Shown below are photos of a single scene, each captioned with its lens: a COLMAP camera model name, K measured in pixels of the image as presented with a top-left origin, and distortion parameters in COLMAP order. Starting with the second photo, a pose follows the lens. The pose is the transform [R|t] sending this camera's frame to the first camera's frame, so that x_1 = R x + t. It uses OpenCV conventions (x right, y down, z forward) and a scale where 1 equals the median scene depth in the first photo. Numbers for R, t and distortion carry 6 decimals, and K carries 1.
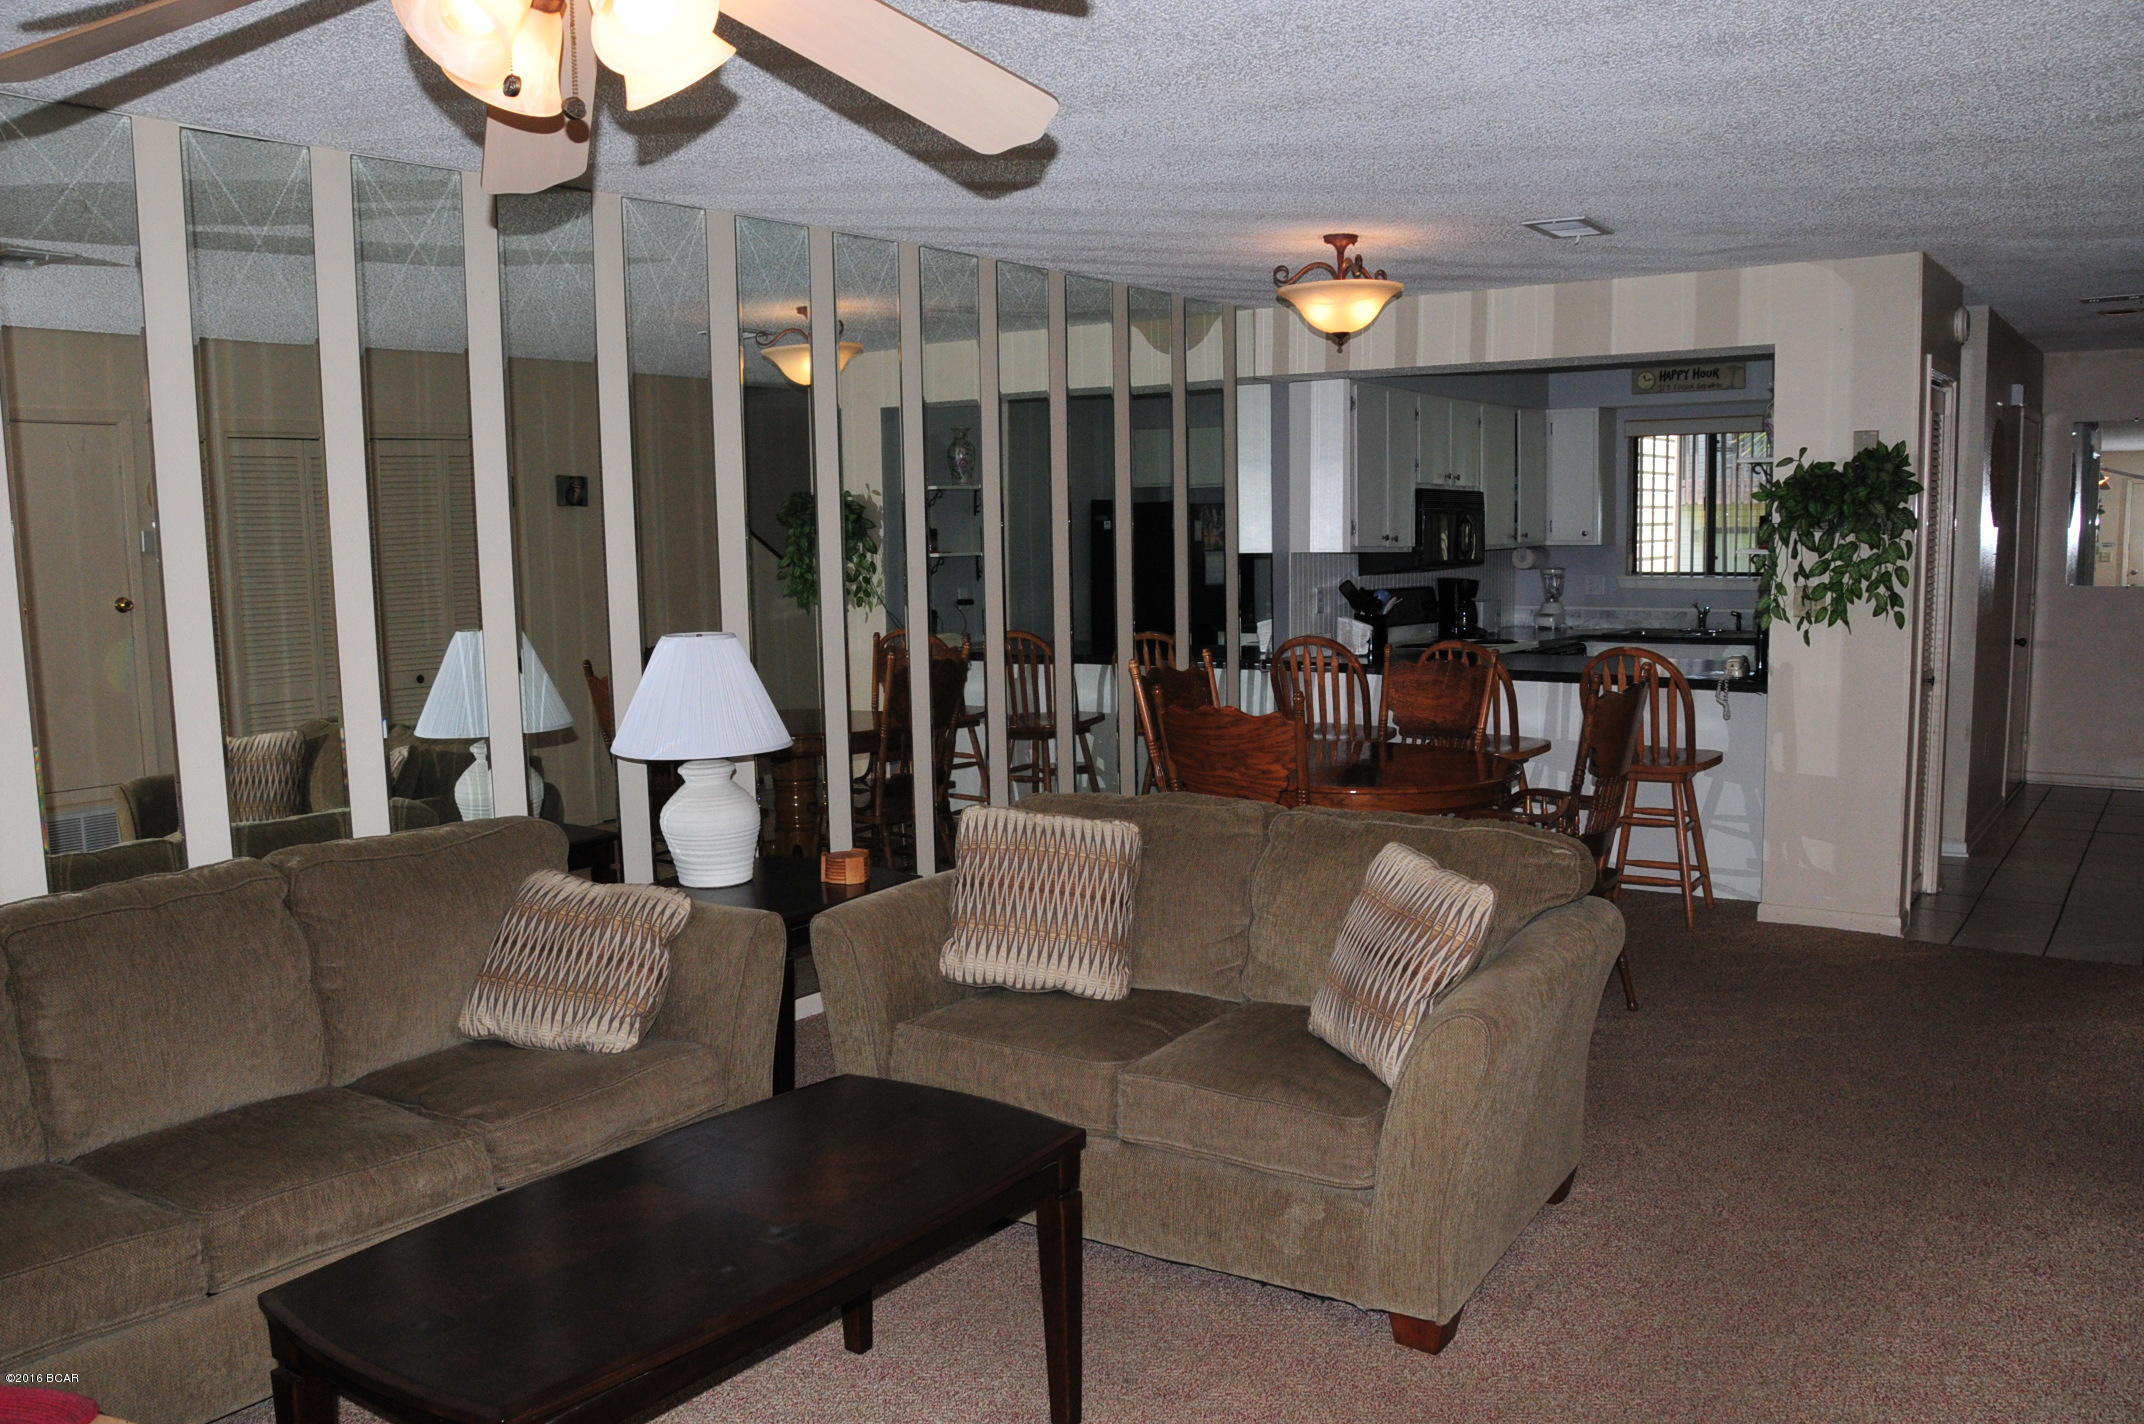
lens RADIAL K [[1698.2, 0, 1058.5], [0, 1698.2, 737.2], [0, 0, 1]] dist [-0.160717, 0.126684]
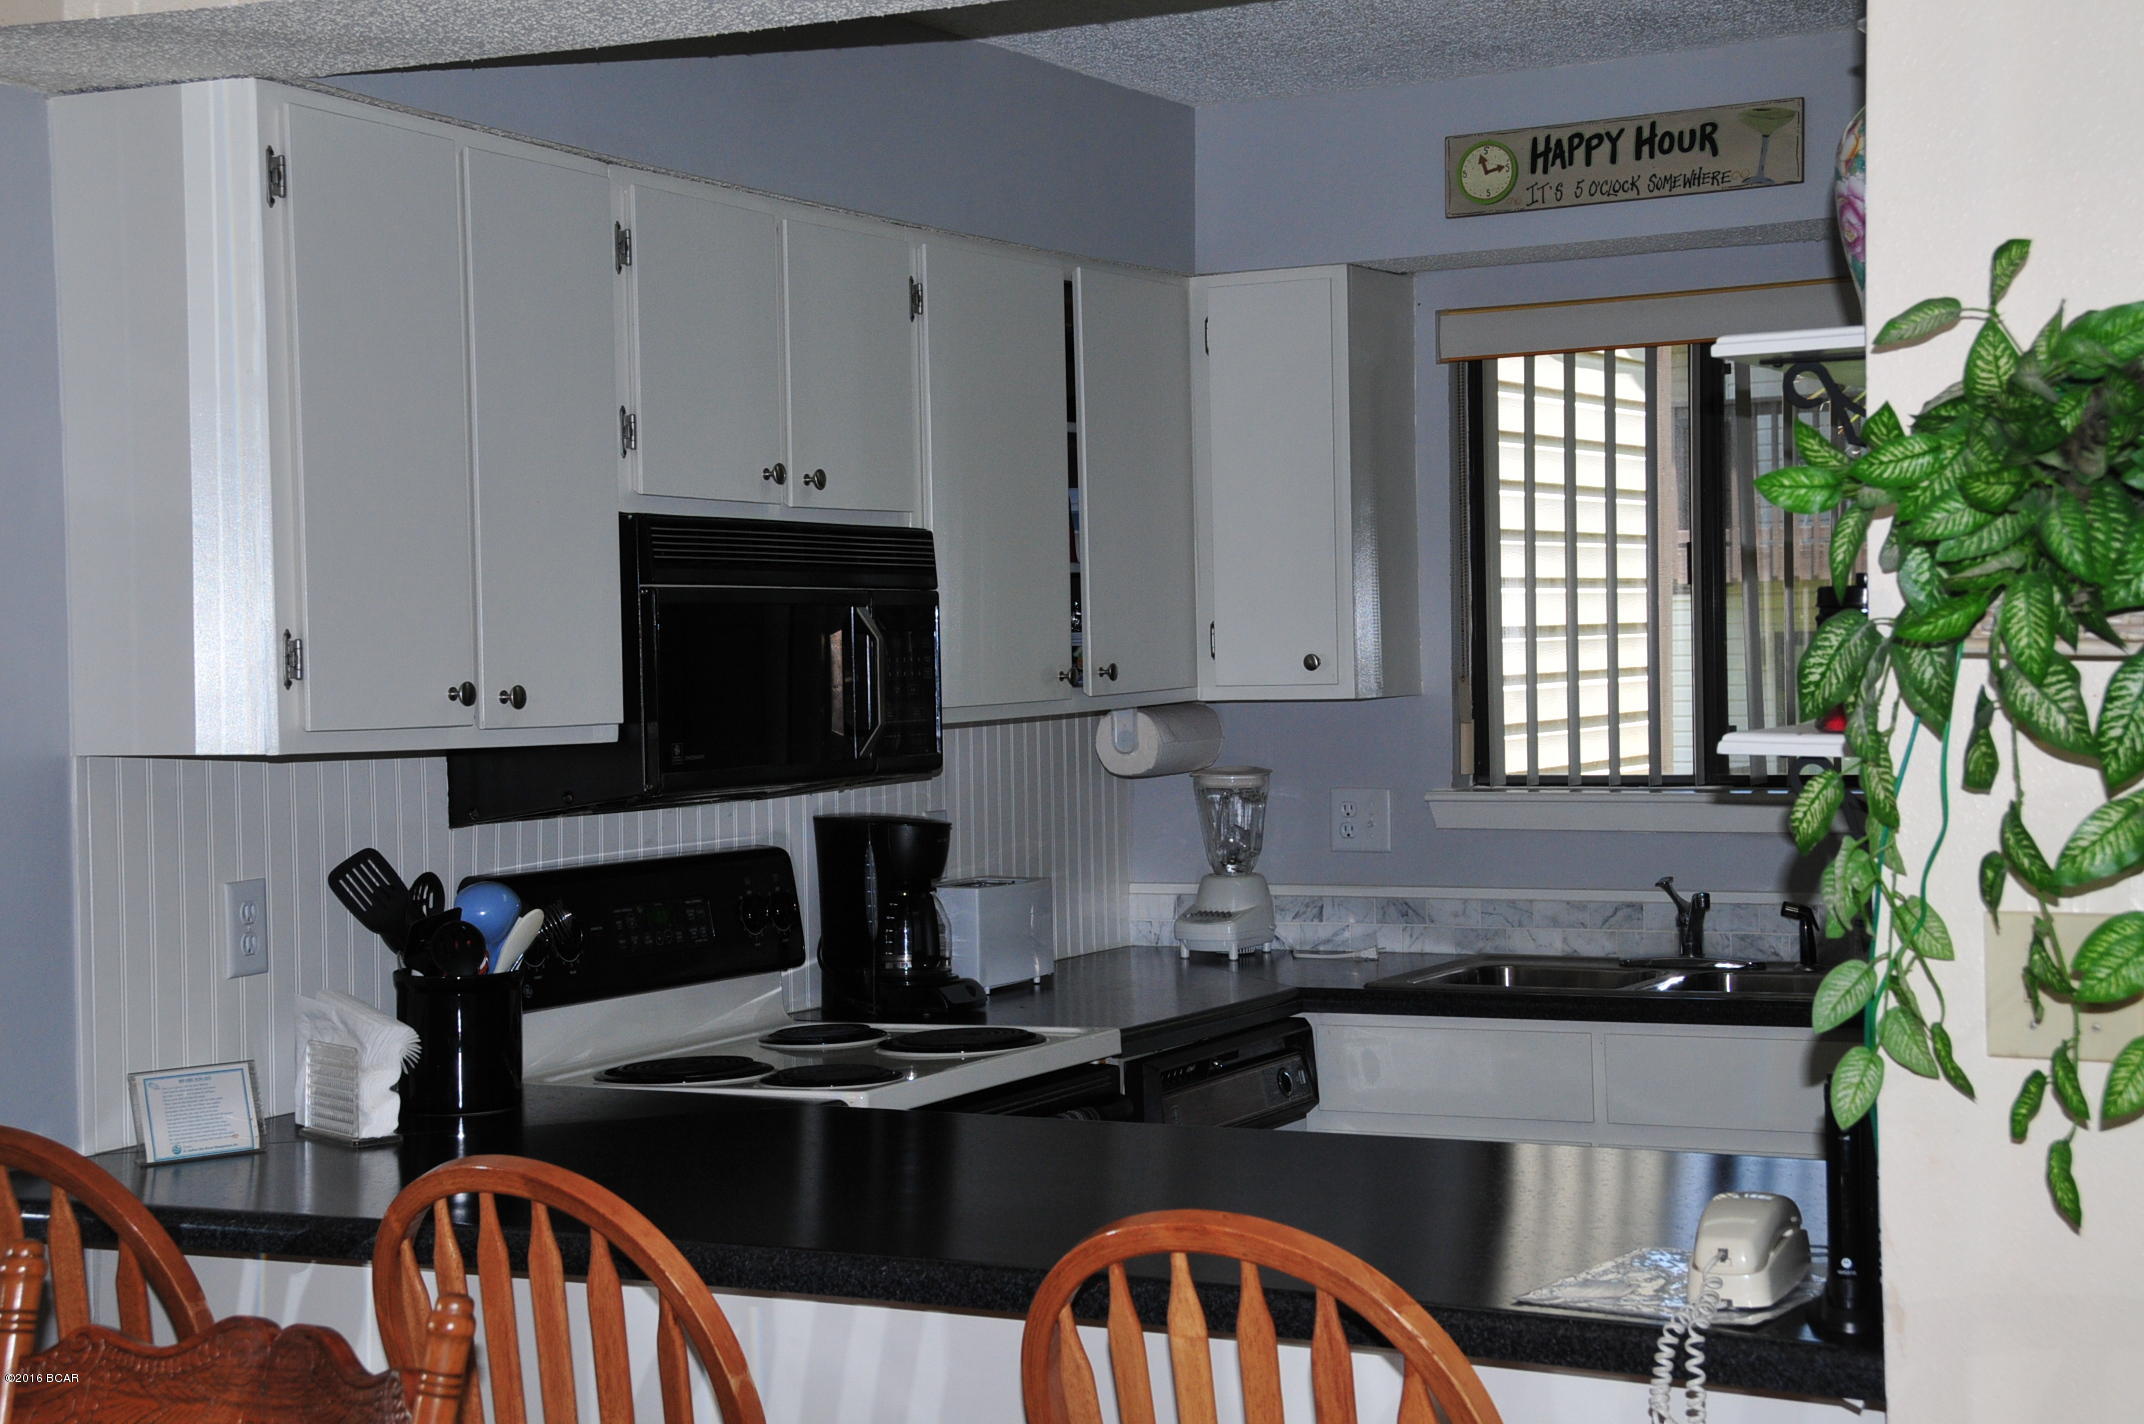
lens RADIAL K [[3396.9, 0, 1055.0], [0, 3396.9, 741.1], [0, 0, 1]] dist [0.260801, 0.000000]
pose [[0.987866, -0.008314, 0.155084, 0.299138], [0.022956, 0.995414, -0.092865, -0.086537], [-0.153600, 0.095298, 0.983527, 0.668712]]
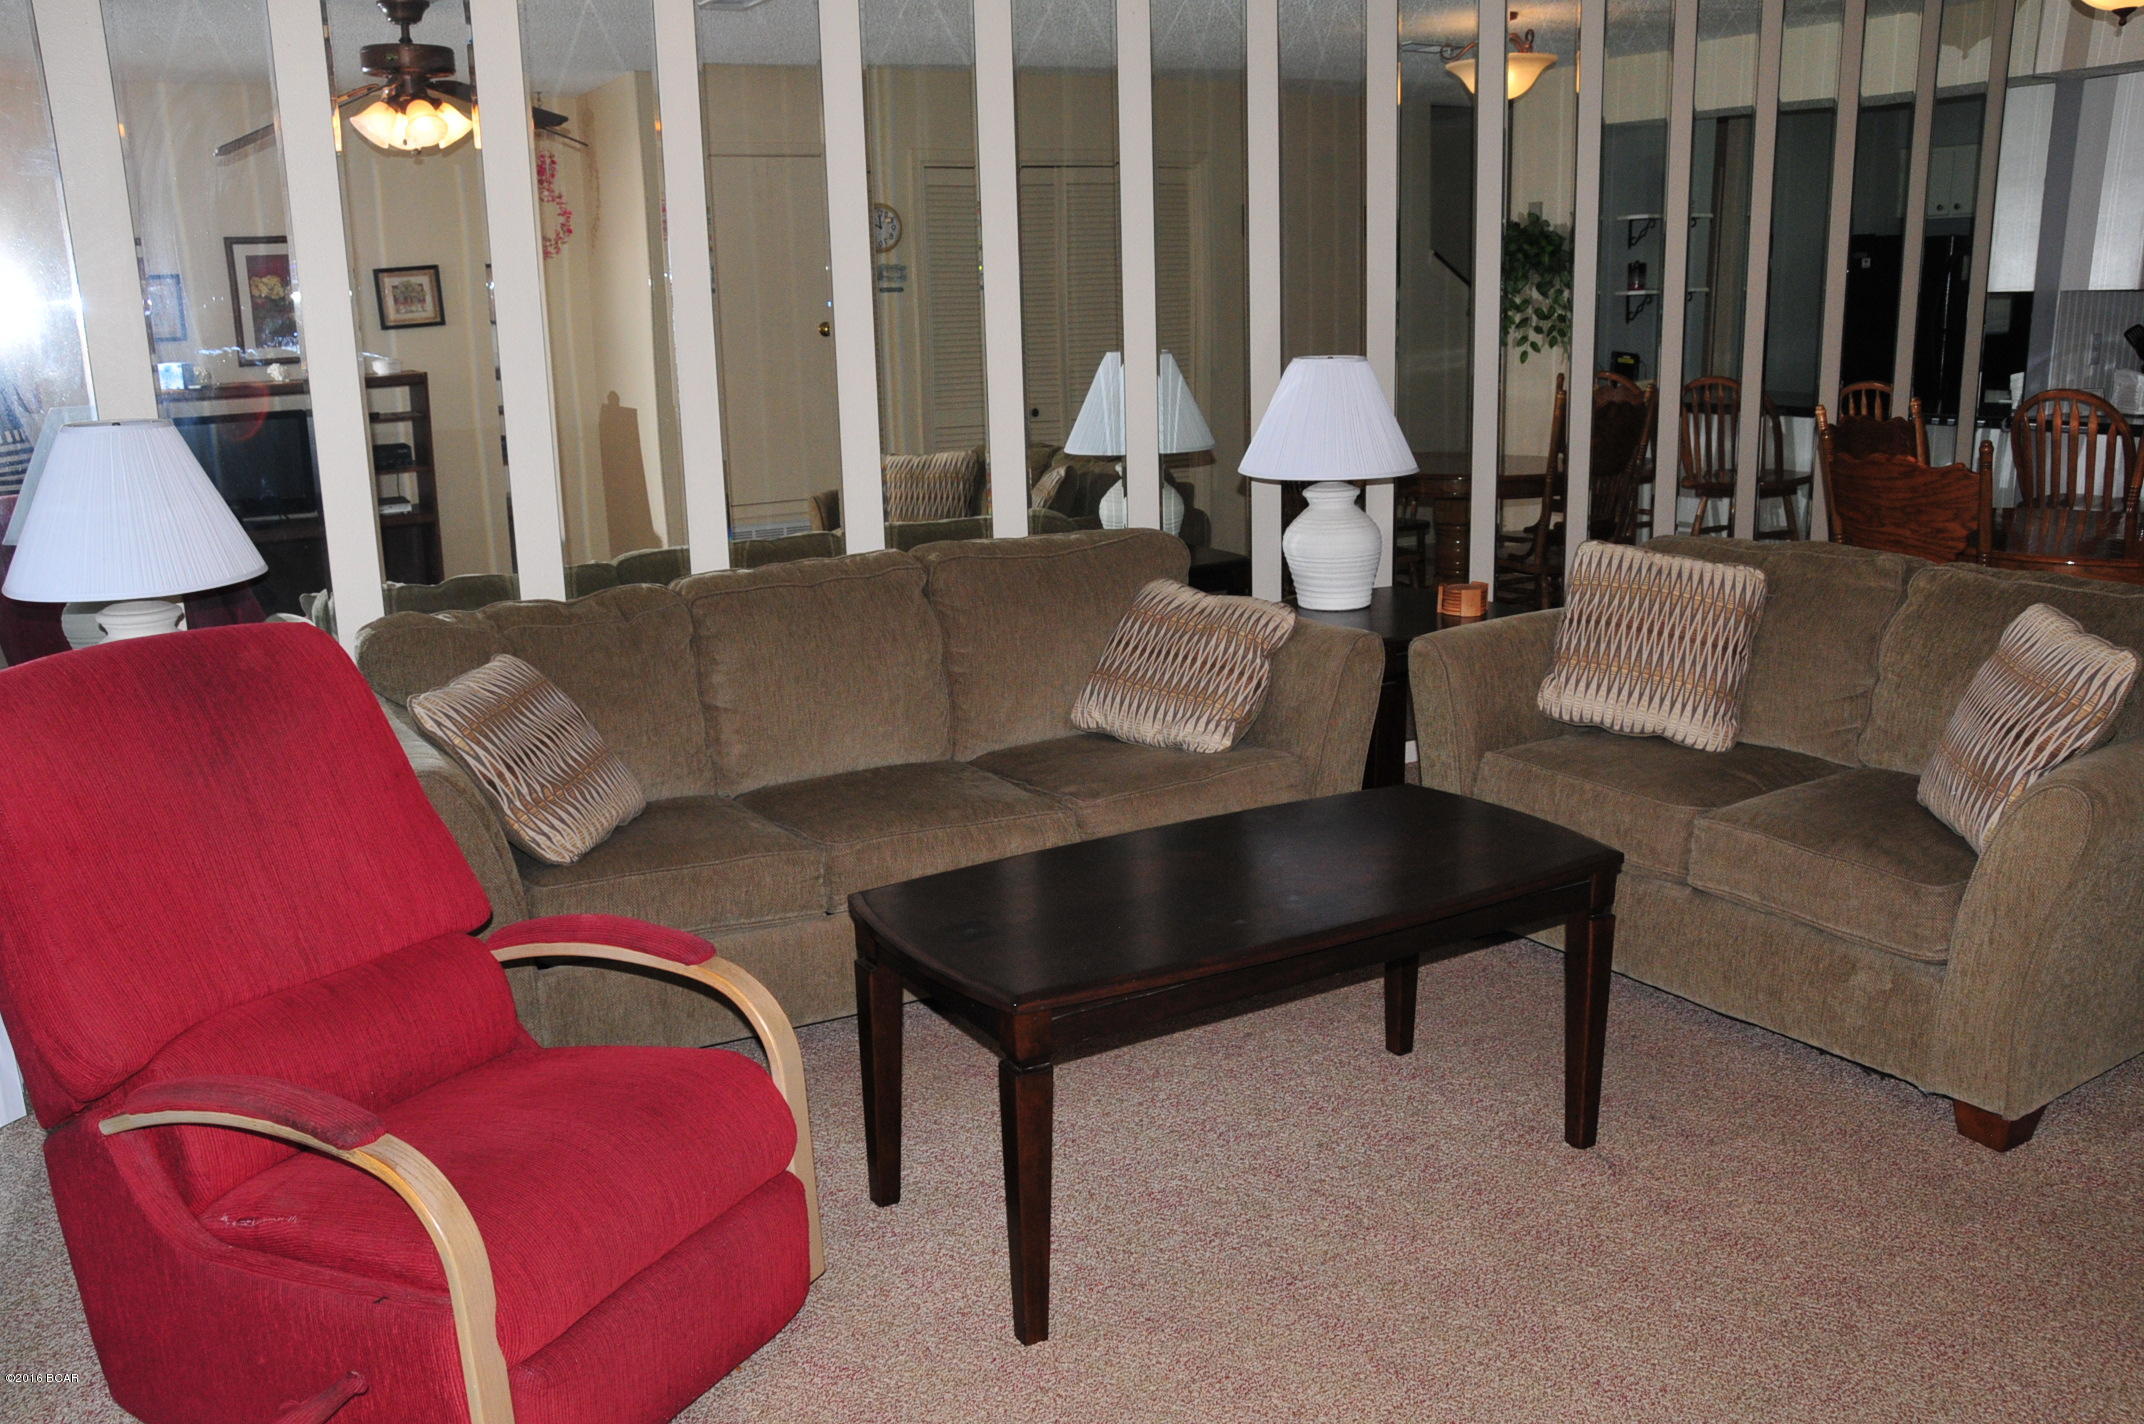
lens RADIAL K [[1814.8, 0, 1064.3], [0, 1814.8, 743.6], [0, 0, 1]] dist [-0.104505, 0.088797]
pose [[0.917618, 0.097143, -0.385410, 0.061431], [-0.045048, 0.988843, 0.141984, 0.017041], [0.394903, -0.112925, 0.911756, -0.050333]]
